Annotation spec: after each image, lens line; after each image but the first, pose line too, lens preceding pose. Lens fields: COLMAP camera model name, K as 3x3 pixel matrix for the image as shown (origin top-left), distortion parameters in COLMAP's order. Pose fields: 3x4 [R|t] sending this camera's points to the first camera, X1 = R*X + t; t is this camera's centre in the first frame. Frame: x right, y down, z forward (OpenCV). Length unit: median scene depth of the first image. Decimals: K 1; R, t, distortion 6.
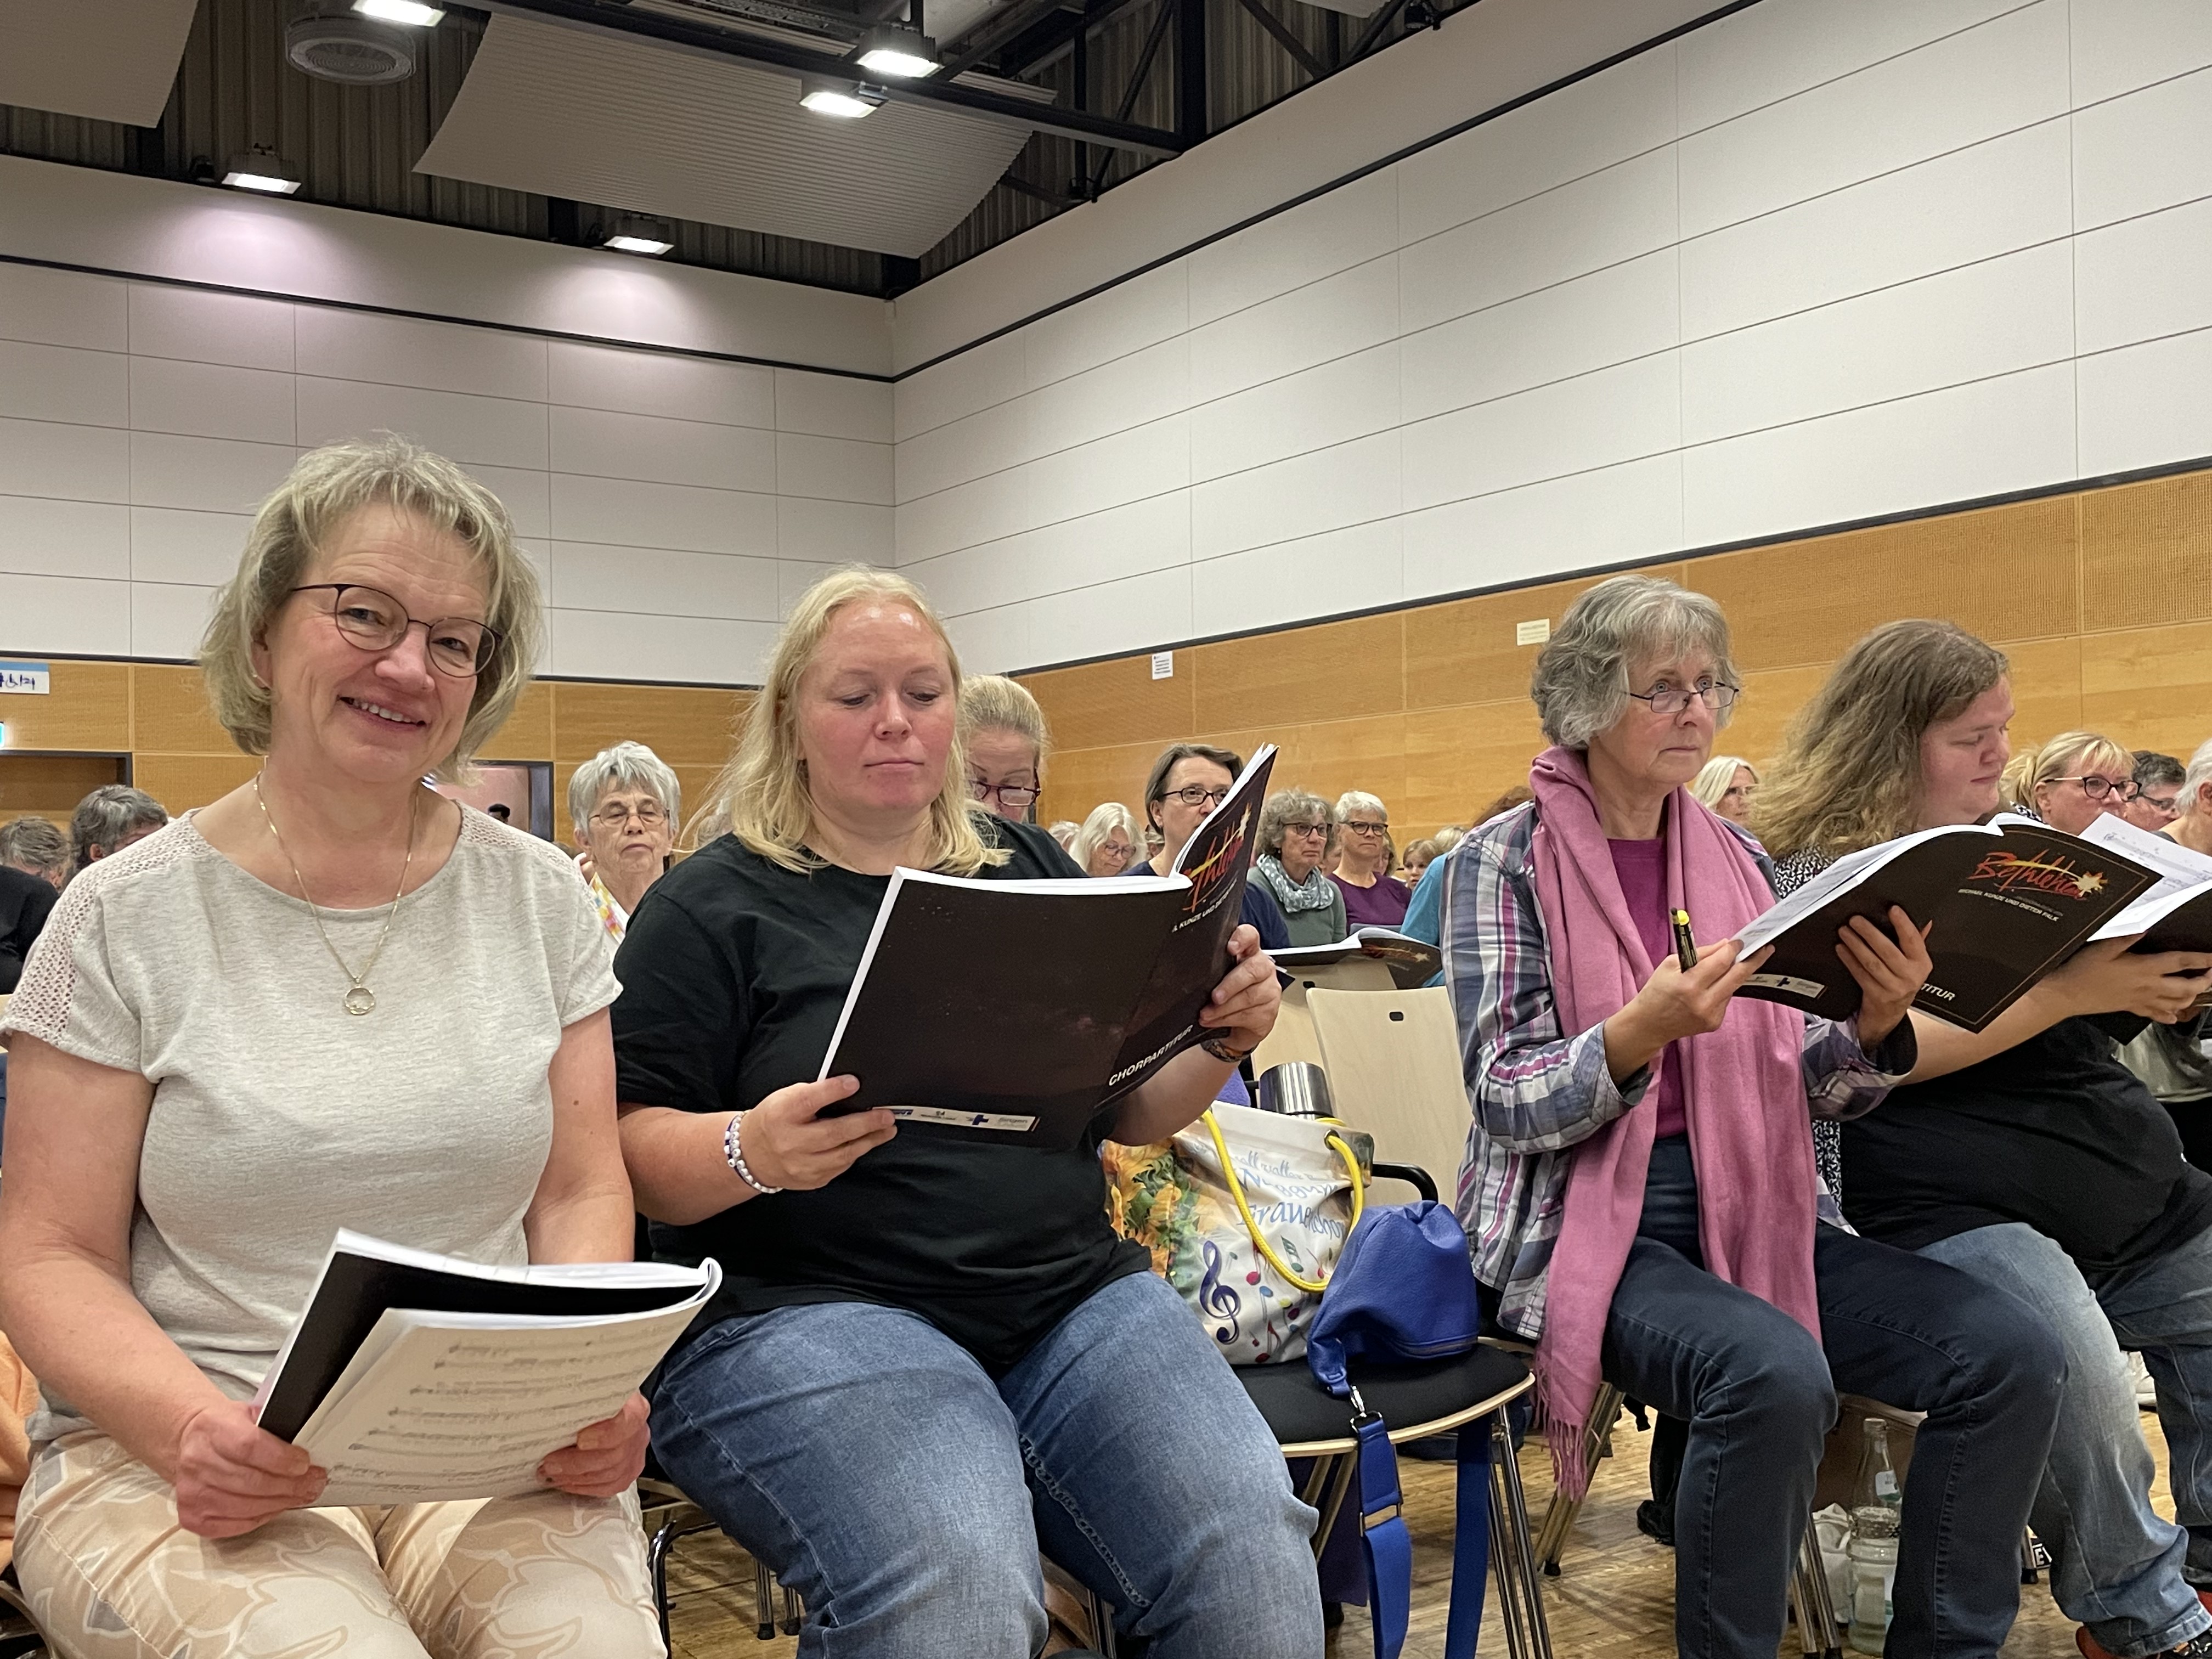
lens RADIAL K [[2160.7, 0, 1100.3], [0, 2160.7, 851.9], [0, 0, 1]] dist [0.052901, 0.000000]
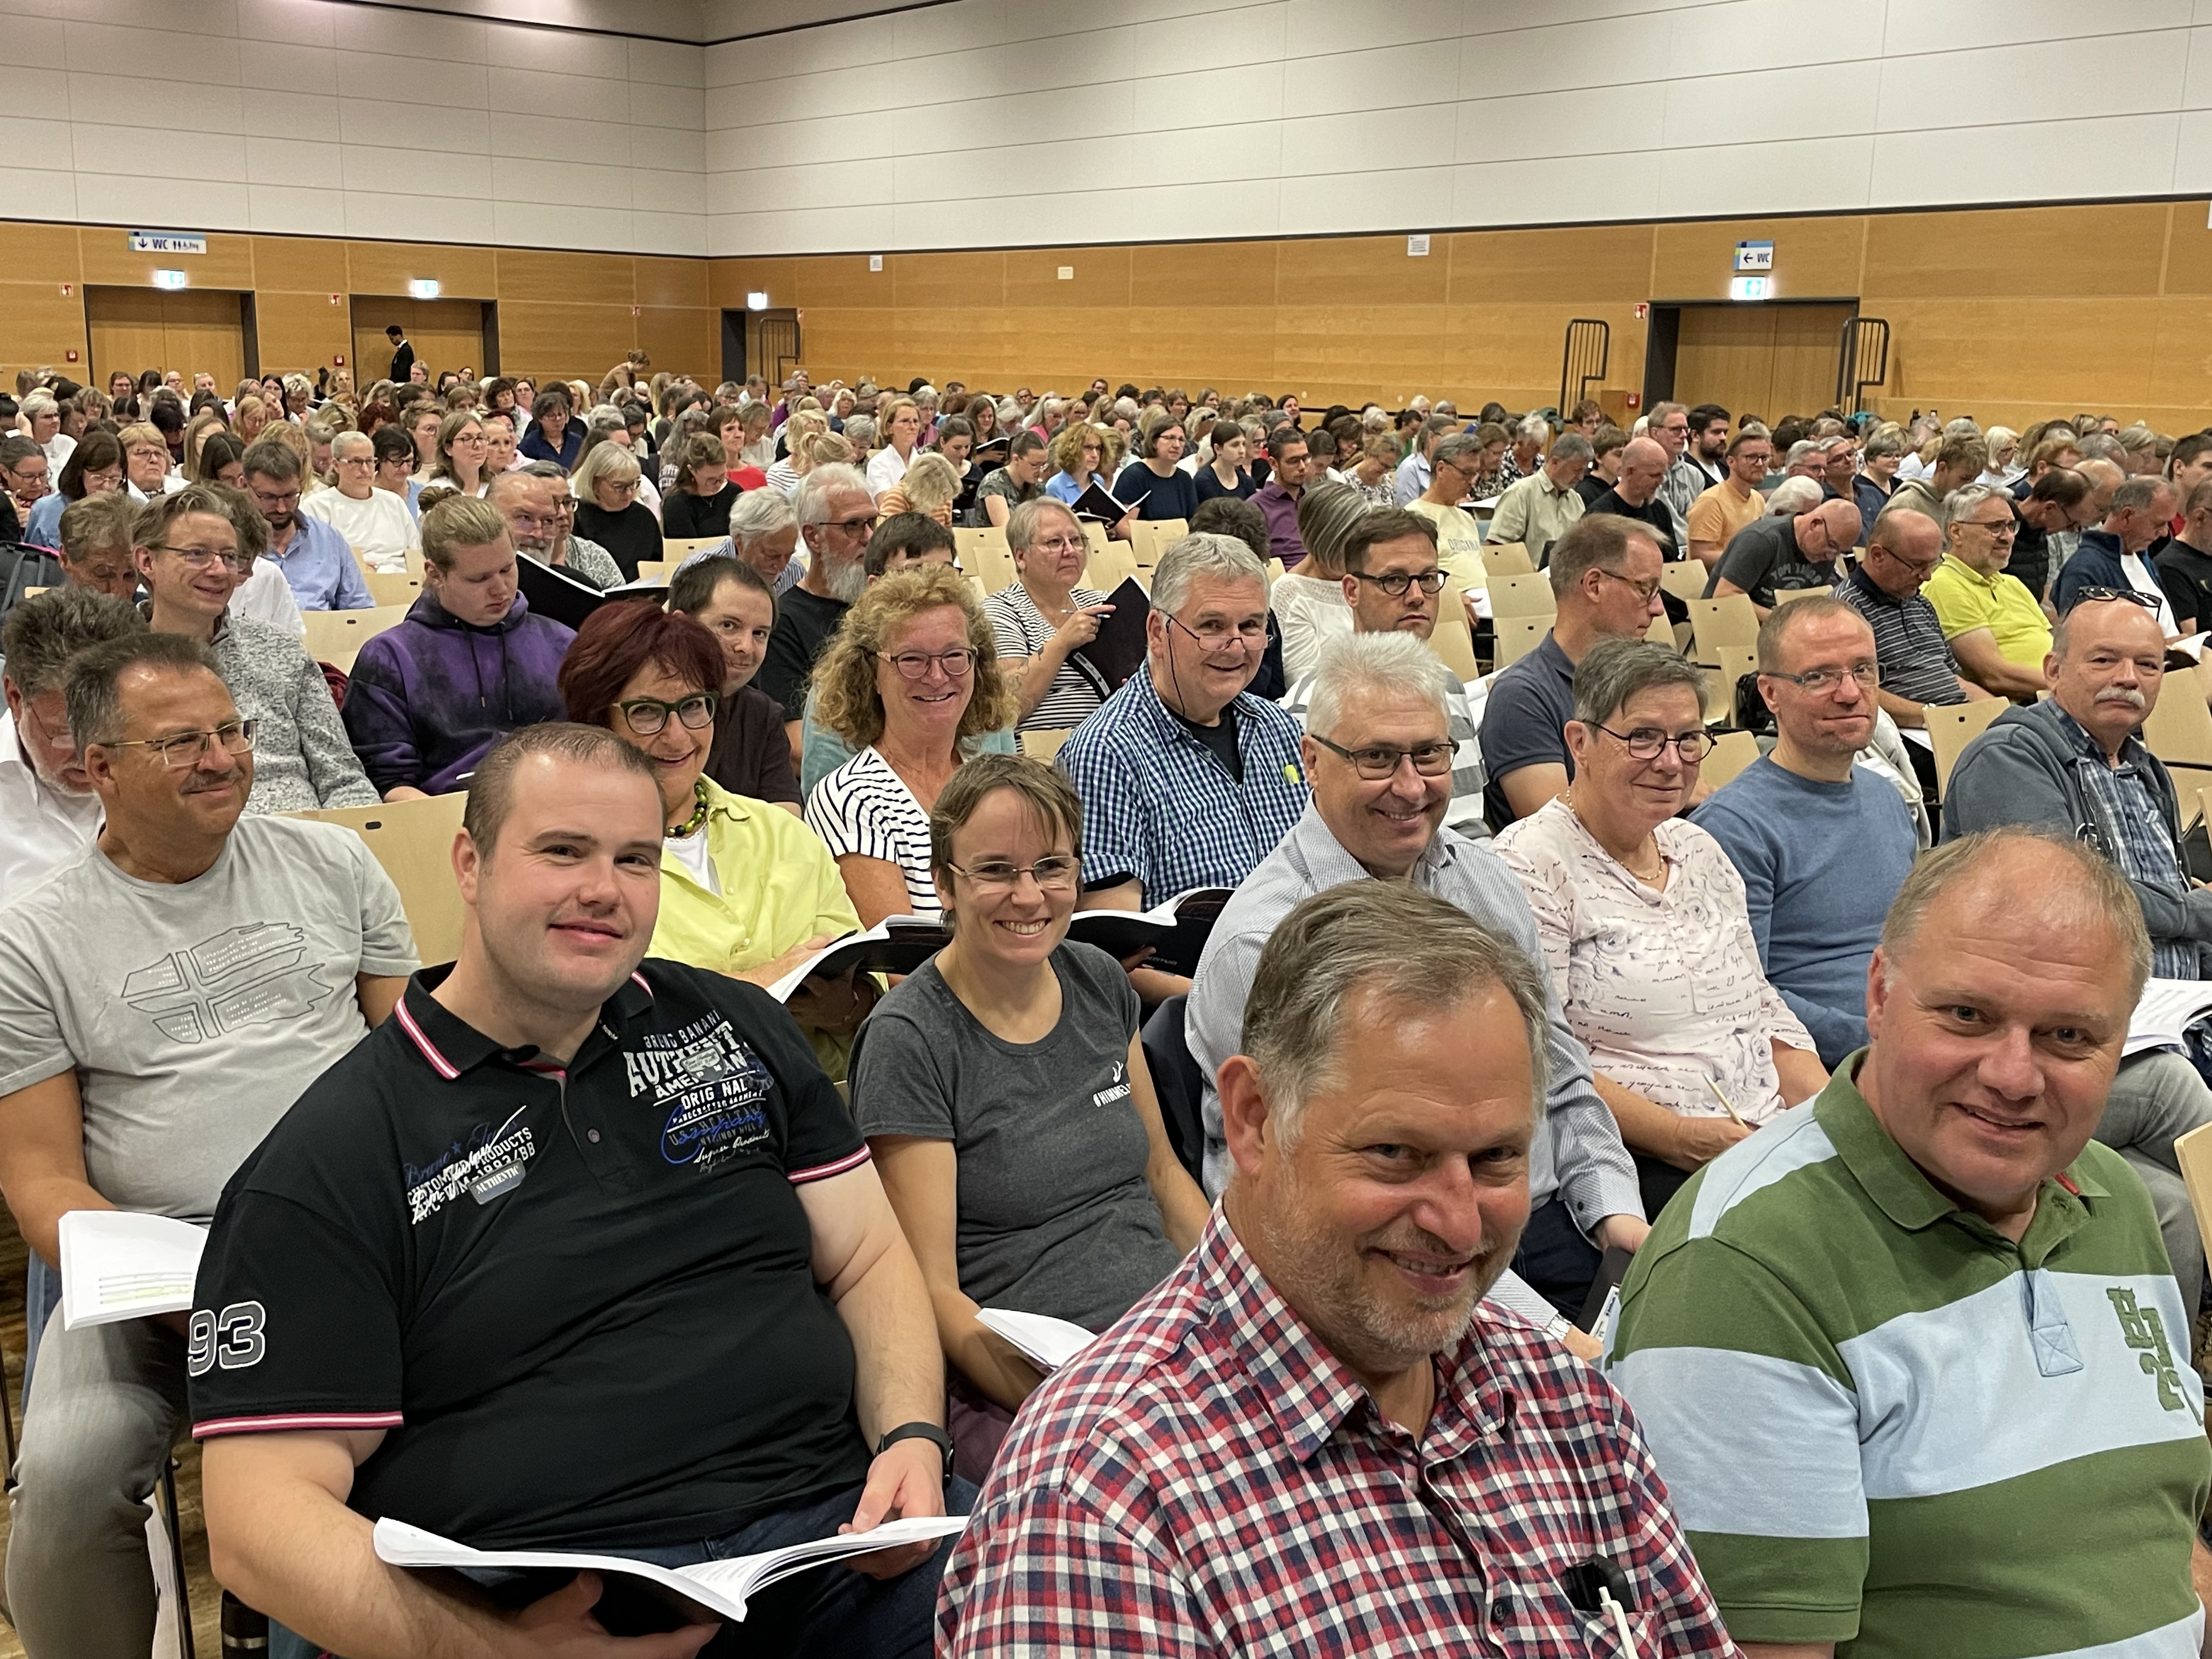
lens RADIAL K [[2160.7, 0, 1081.6], [0, 2160.7, 831.5], [0, 0, 1]] dist [0.052901, 0.000000]
pose [[0.993997, 0.008616, 0.109067, 0.008085], [-0.033830, 0.972244, 0.231510, -0.060126], [-0.104045, -0.233810, 0.966699, -0.907378]]
